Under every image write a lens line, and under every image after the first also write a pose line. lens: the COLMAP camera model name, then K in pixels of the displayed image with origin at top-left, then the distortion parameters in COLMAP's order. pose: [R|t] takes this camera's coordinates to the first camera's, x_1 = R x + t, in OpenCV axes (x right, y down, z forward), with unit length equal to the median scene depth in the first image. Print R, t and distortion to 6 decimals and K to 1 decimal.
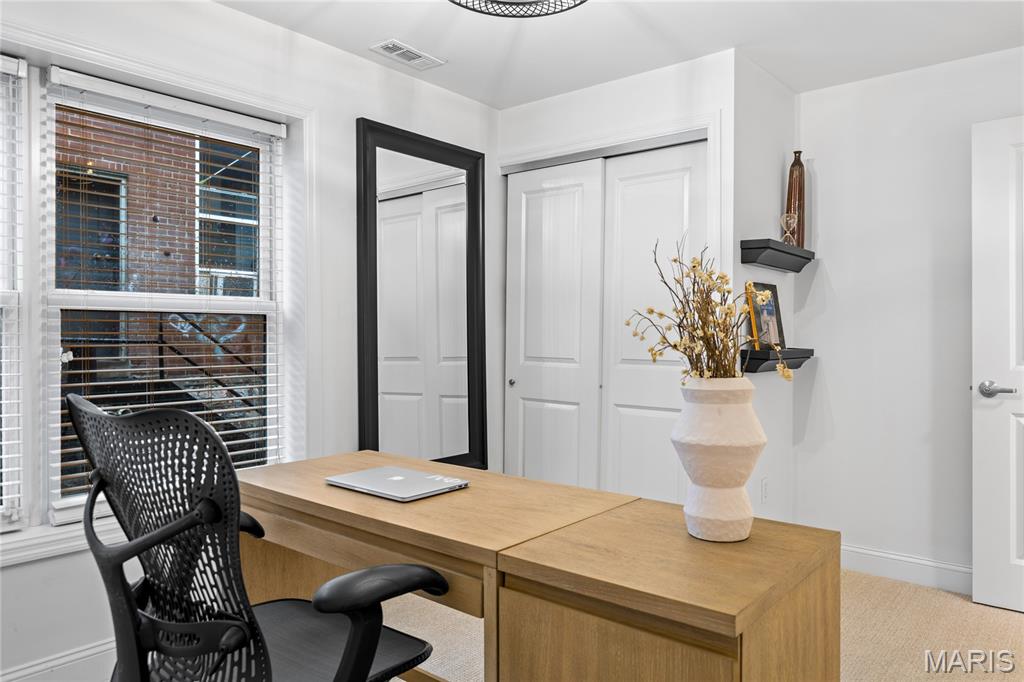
lens RADIAL K [[694.3, 0, 516.5], [0, 694.3, 338.9], [0, 0, 1]] dist [-0.000970, -0.001503]
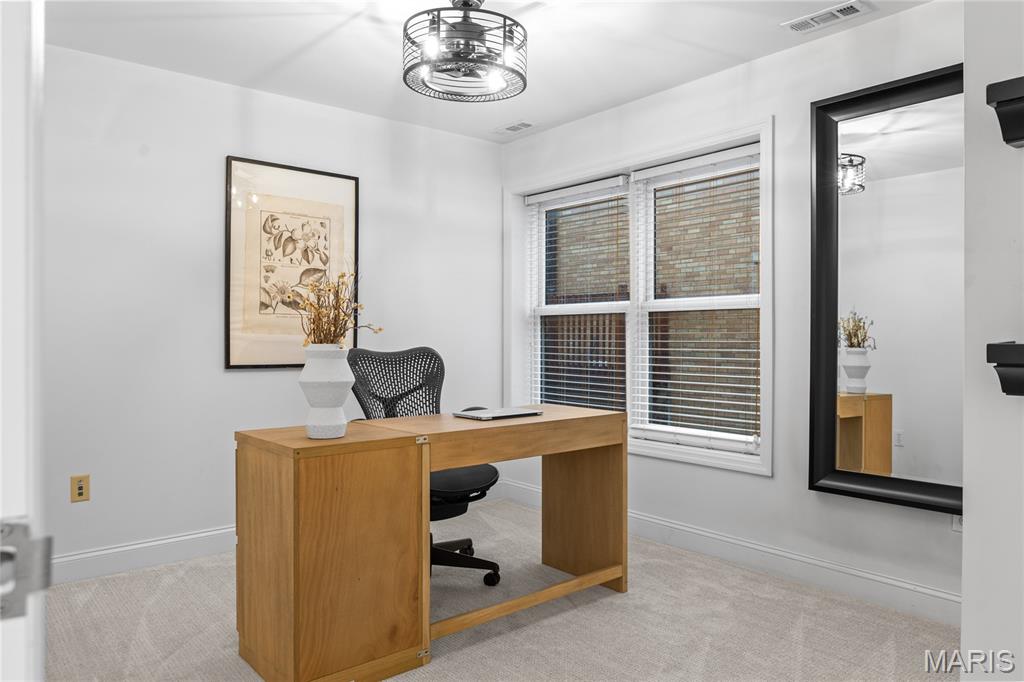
lens RADIAL K [[694.3, 0, 516.5], [0, 694.3, 338.9], [0, 0, 1]] dist [-0.000970, -0.001503]
pose [[-0.170889, 0.000520, -0.985290, 1.052589], [-0.002025, 0.999998, 0.000879, 0.022261], [0.985288, 0.002146, -0.170887, 0.967429]]
